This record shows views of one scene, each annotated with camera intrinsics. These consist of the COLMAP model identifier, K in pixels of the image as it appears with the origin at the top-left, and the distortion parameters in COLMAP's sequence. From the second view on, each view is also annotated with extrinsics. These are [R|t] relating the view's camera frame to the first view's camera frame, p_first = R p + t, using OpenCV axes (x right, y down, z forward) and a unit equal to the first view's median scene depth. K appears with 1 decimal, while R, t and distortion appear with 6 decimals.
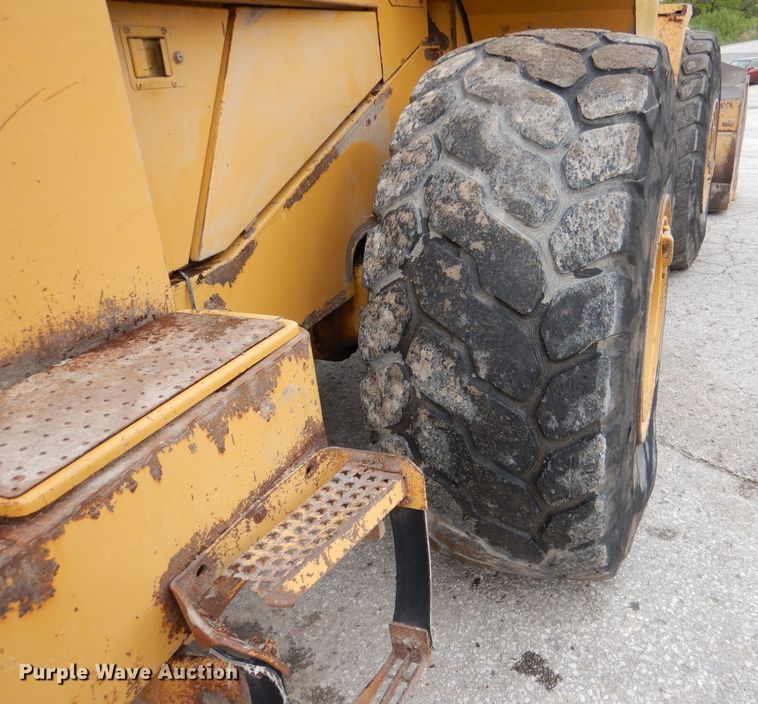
lens RADIAL K [[671.4, 0, 467.5], [0, 671.4, 355.4], [0, 0, 1]] dist [0.013822, -0.005374]
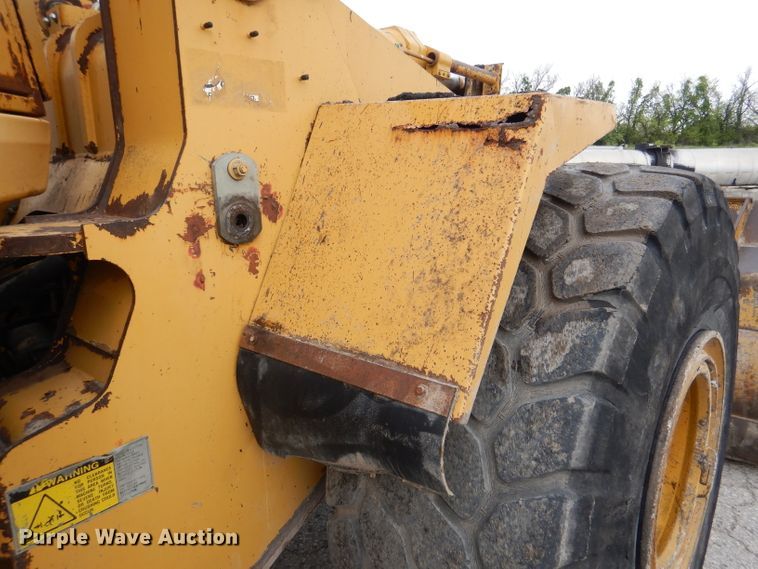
lens RADIAL K [[539.9, 0, 379.0], [0, 539.9, 284.5], [0, 0, 1]] dist [0.012385, 0.005165]
pose [[0.943541, 0.094340, -0.317539, 0.919727], [-0.155857, 0.972289, -0.174252, -1.033801], [0.292300, 0.213904, 0.932097, 2.076478]]
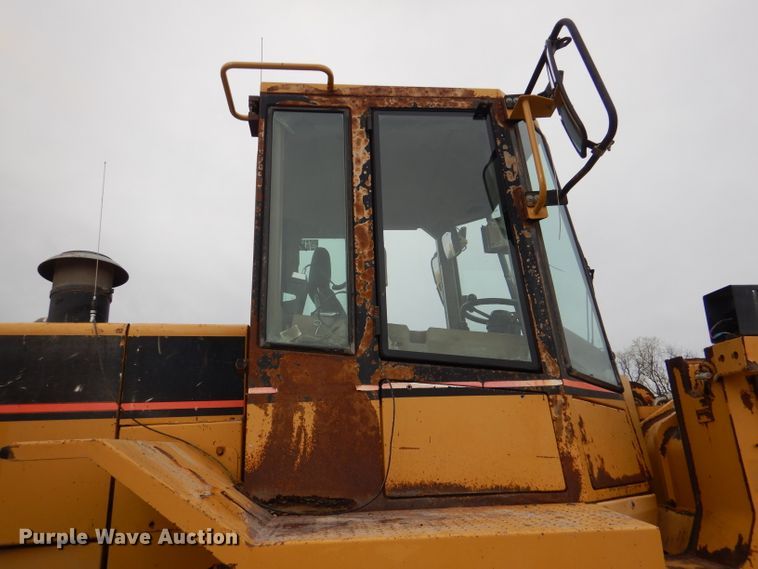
lens RADIAL K [[539.9, 0, 379.0], [0, 539.9, 284.5], [0, 0, 1]] dist [0.012385, 0.005165]
pose [[0.407255, -0.261700, -0.875018, 1.258084], [-0.356013, 0.836796, -0.415966, -0.948913], [0.841070, 0.480922, 0.247620, 1.420524]]
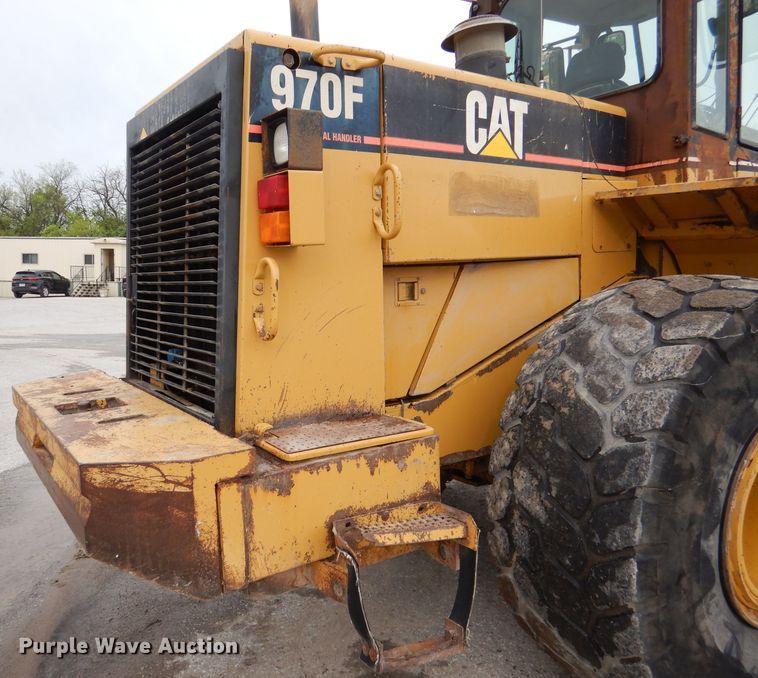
lens RADIAL K [[640.2, 0, 300.4], [0, 640.2, 342.4], [0, 0, 1]] dist [0.014163, -0.008090]
pose [[0.753521, 0.090065, -0.651225, 0.492202], [-0.269146, 0.946017, -0.180589, 0.117714], [0.599805, 0.311352, 0.737084, -0.495232]]
